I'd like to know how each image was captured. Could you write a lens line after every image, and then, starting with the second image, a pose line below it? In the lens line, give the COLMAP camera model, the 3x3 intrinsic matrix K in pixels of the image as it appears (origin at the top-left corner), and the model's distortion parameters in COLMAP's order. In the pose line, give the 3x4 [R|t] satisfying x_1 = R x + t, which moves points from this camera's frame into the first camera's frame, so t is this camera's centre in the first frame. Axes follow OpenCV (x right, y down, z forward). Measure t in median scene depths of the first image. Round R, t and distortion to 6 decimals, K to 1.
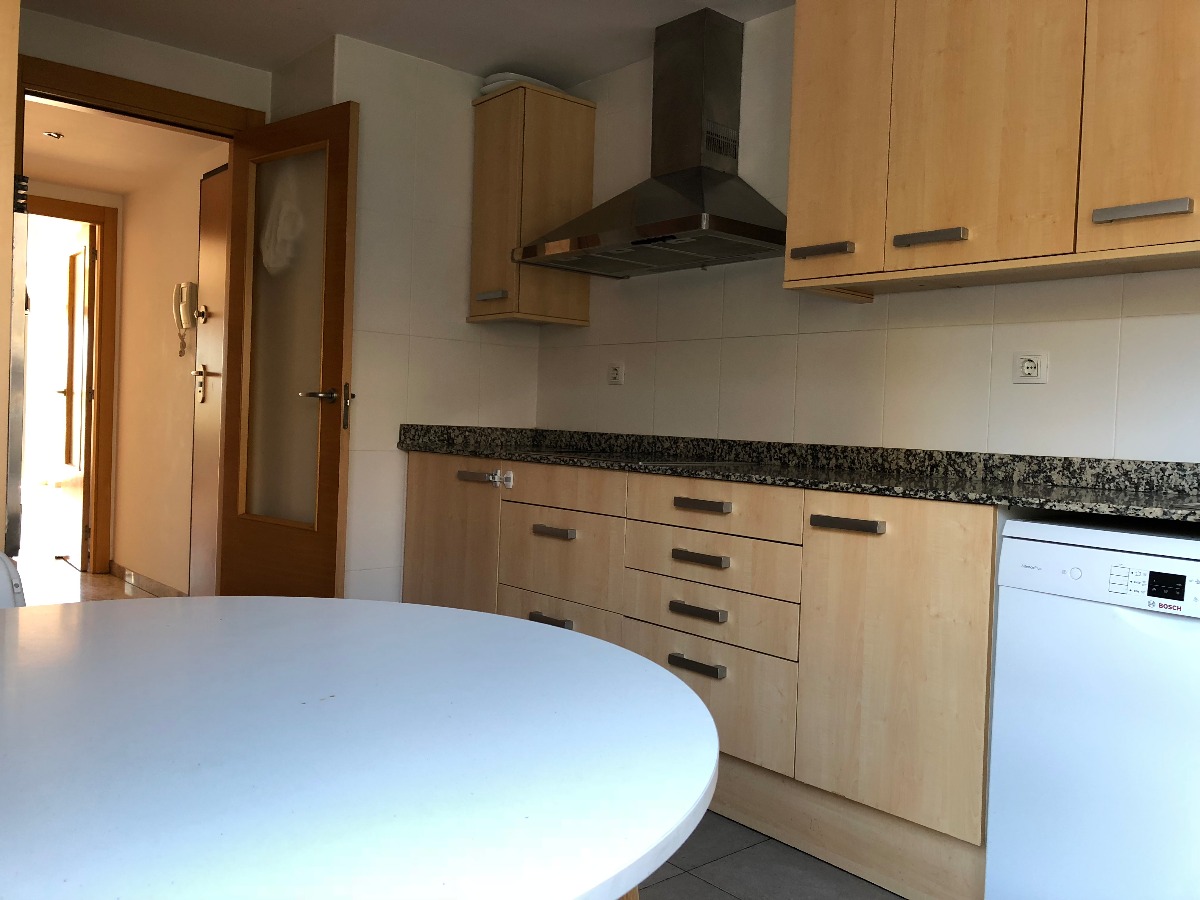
lens RADIAL K [[990.6, 0, 599.3], [0, 990.6, 449.4], [0, 0, 1]] dist [0.037311, -0.022928]
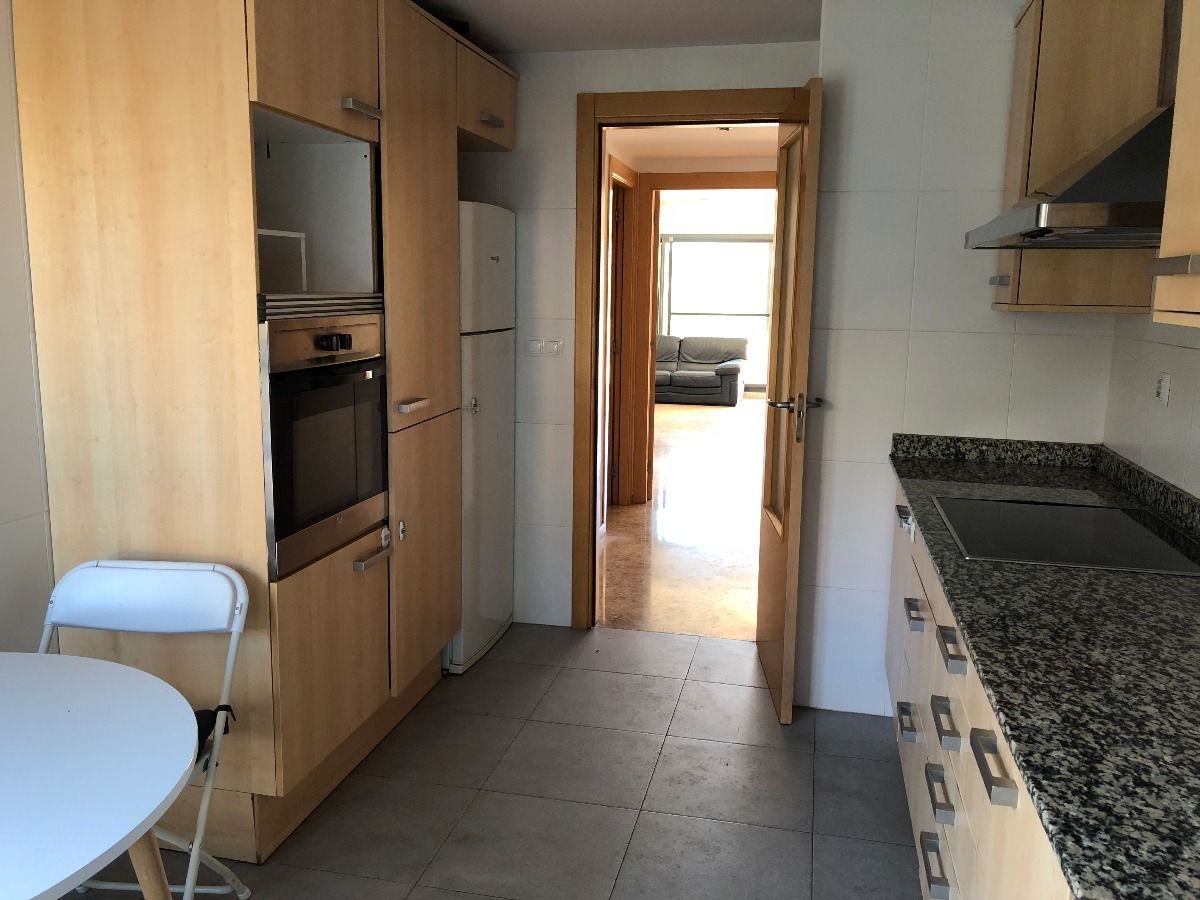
lens RADIAL K [[990.6, 0, 598.6], [0, 990.6, 446.6], [0, 0, 1]] dist [0.037311, -0.022928]
pose [[0.603968, 0.098753, -0.790867, 0.314657], [-0.009902, 0.993147, 0.116449, -0.107867], [0.796947, -0.062500, 0.600807, 0.273432]]
